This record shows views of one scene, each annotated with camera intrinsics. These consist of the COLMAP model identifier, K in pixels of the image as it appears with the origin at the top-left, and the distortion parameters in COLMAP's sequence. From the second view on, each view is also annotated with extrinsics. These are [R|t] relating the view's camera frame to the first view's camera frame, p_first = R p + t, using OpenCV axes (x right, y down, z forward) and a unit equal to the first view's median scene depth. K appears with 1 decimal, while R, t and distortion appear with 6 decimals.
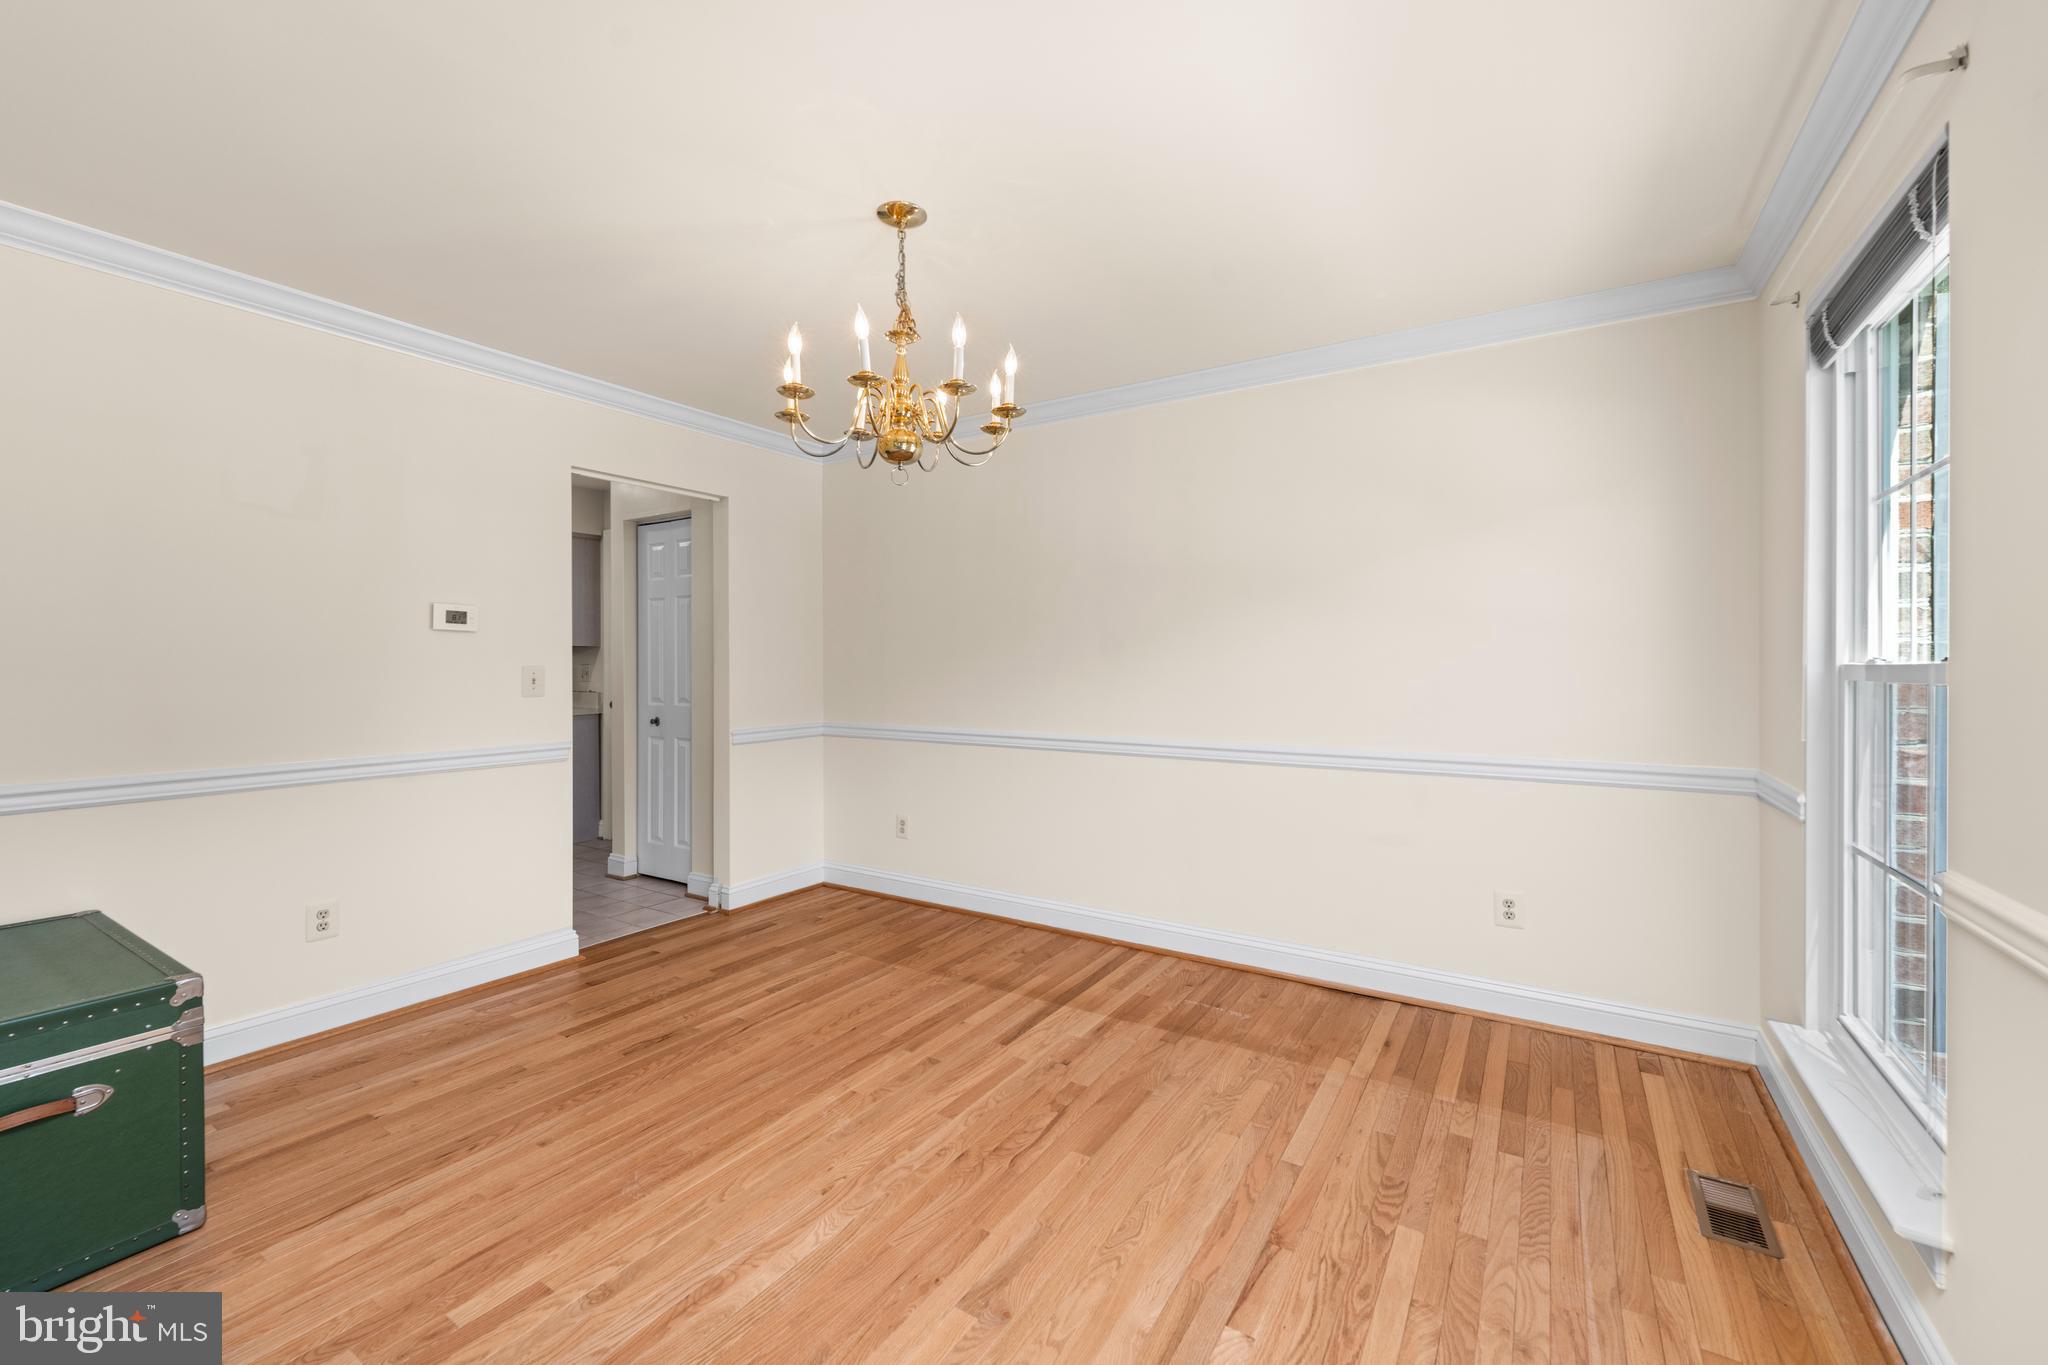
lens RADIAL K [[834.5, 0, 1023.7], [0, 834.5, 668.2], [0, 0, 1]] dist [0.001219, -0.000072]
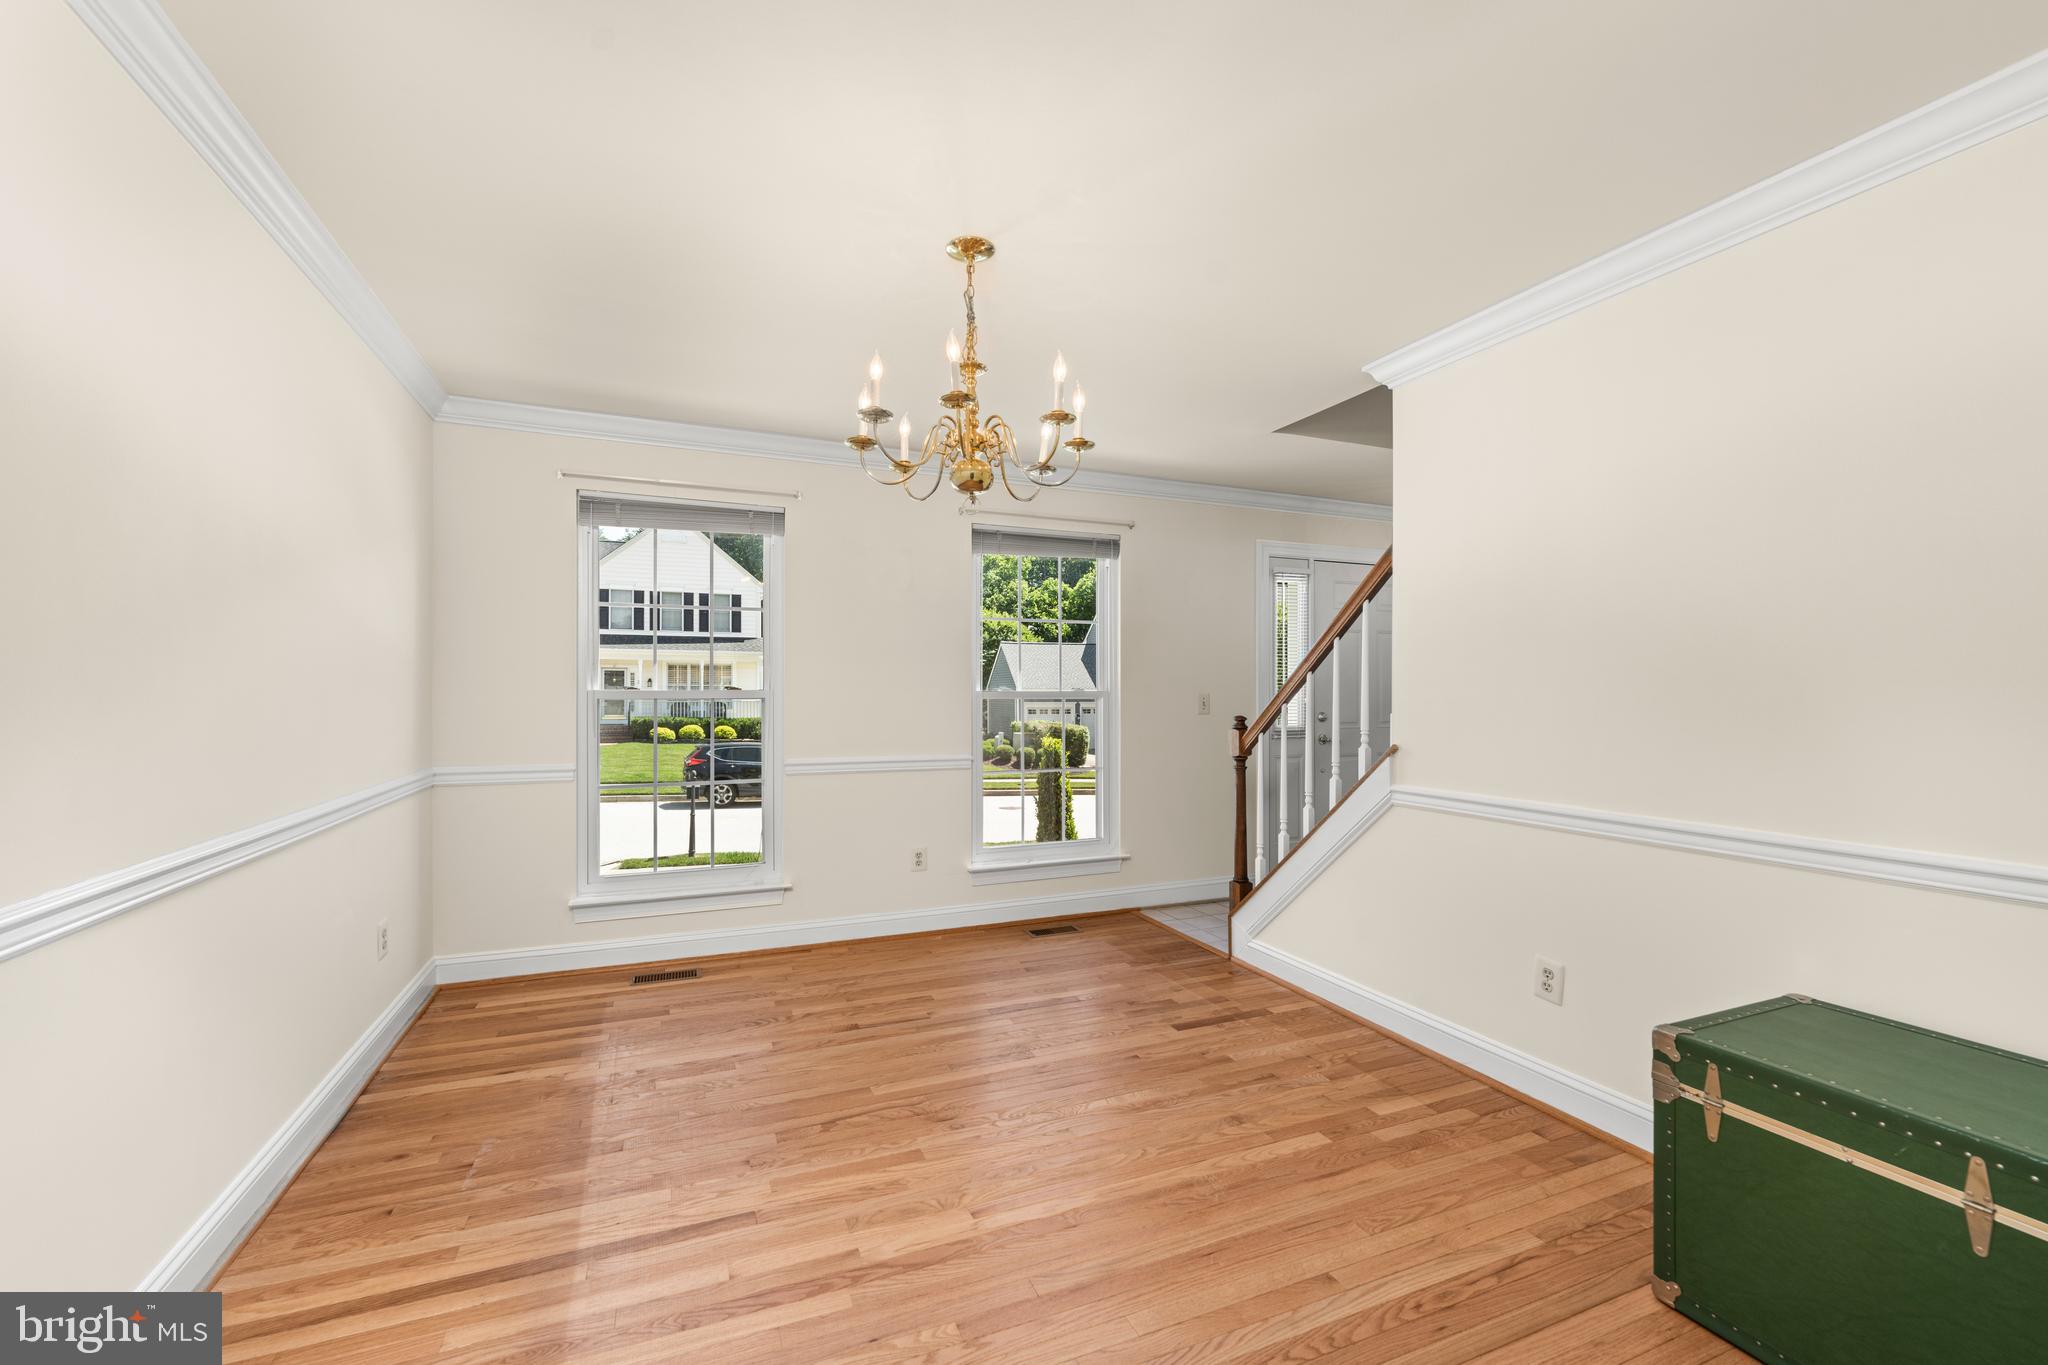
lens RADIAL K [[834.5, 0, 1020.0], [0, 834.5, 688.4], [0, 0, 1]] dist [0.001219, -0.000072]
pose [[-0.817503, 0.000432, 0.575924, -0.690255], [0.002905, 0.999990, 0.003373, -0.008664], [-0.575917, 0.004431, -0.817496, 1.588190]]
